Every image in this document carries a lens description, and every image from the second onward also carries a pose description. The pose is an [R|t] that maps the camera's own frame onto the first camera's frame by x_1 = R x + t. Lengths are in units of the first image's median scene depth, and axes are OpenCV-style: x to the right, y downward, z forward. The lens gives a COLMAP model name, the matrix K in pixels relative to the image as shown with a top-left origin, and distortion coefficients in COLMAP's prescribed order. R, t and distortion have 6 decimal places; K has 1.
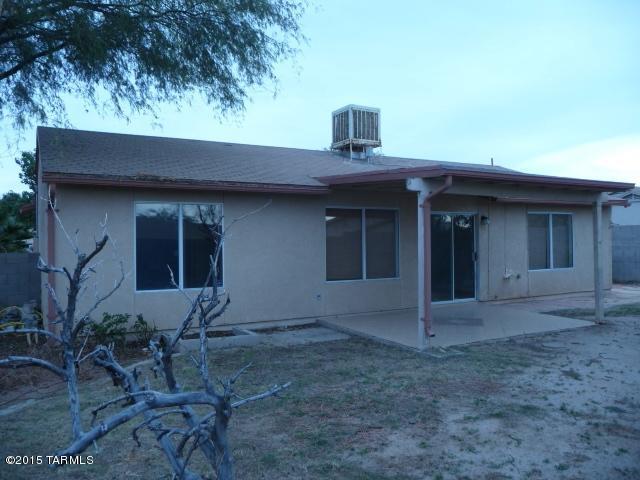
lens RADIAL K [[521.3, 0, 320.0], [0, 521.3, 240.0], [0, 0, 1]] dist [-0.045639, 0.040210]
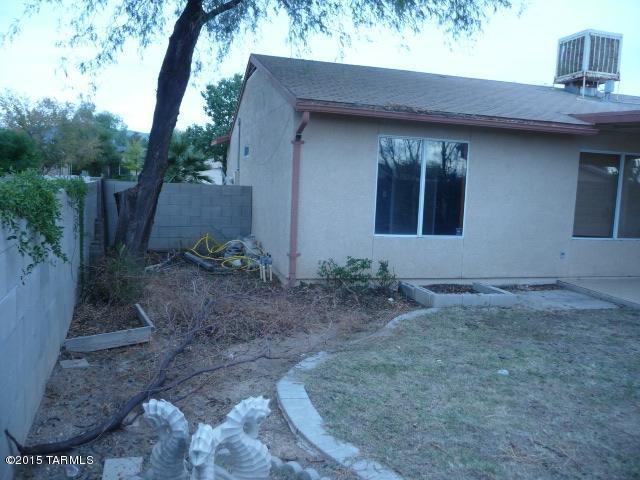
lens RADIAL K [[521.3, 0, 320.0], [0, 521.3, 240.0], [0, 0, 1]] dist [-0.045639, 0.040210]
pose [[0.968854, 0.076832, -0.235413, -0.174863], [-0.050435, 0.991947, 0.116175, 0.004694], [0.242443, -0.100683, 0.964927, 0.065947]]
